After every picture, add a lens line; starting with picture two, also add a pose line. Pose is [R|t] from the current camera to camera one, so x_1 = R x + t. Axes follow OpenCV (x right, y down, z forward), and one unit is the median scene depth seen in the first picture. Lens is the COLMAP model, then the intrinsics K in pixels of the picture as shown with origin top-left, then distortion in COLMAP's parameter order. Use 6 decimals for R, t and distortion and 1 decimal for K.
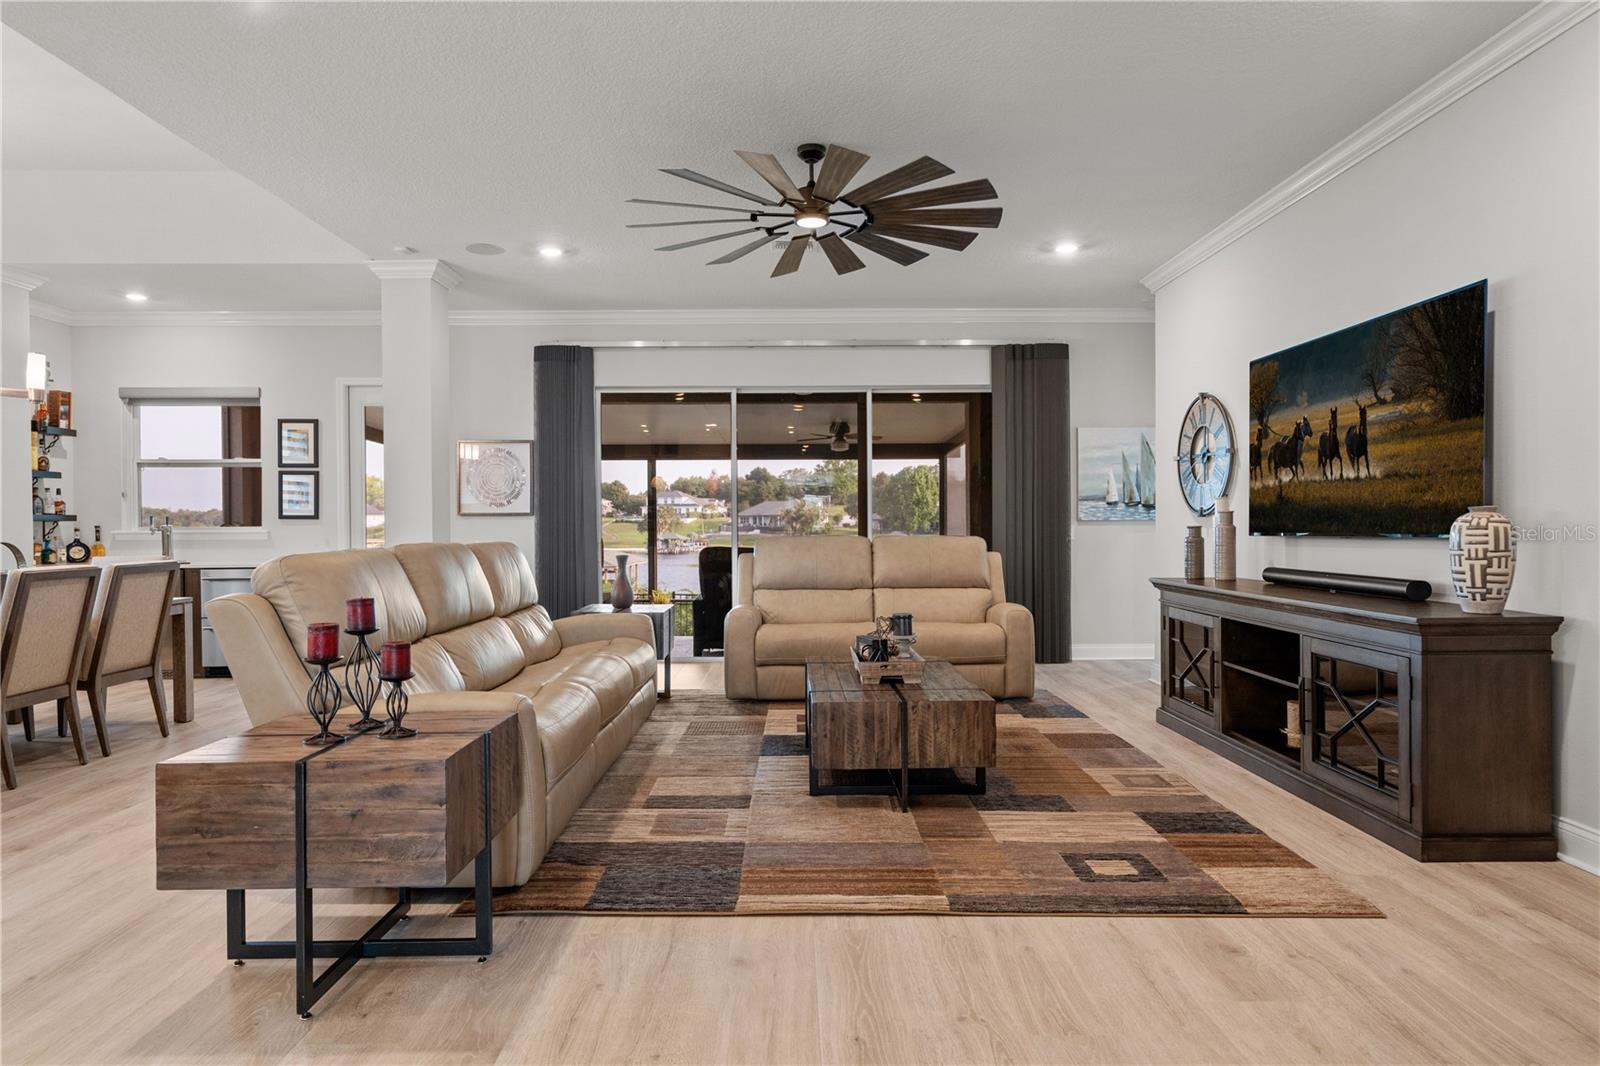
lens RADIAL K [[906.1, 0, 816.3], [0, 906.1, 530.8], [0, 0, 1]] dist [-0.009932, -0.002098]
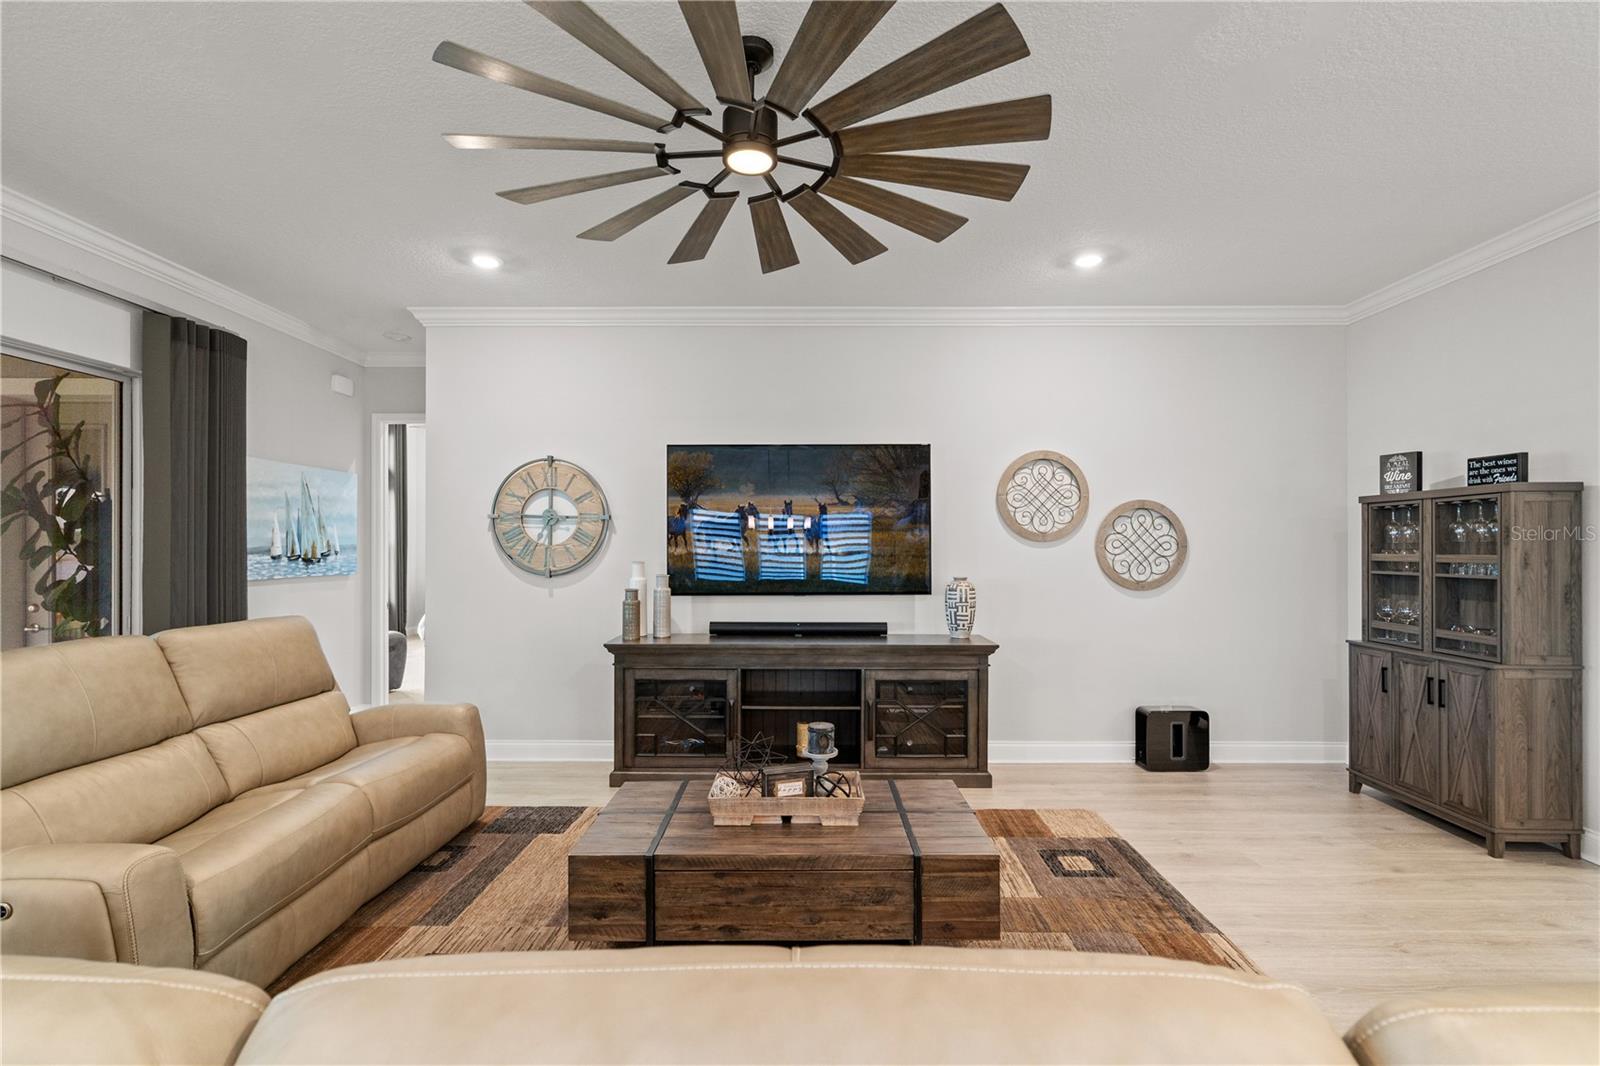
lens RADIAL K [[727.9, 0, 795.5], [0, 727.9, 548.2], [0, 0, 1]] dist [0.000404, 0.000349]
pose [[0.034877, 0.007475, 0.999364, -0.308378], [0.005848, 0.999953, -0.007683, -0.033033], [-0.999374, 0.006112, 0.034832, 0.563585]]
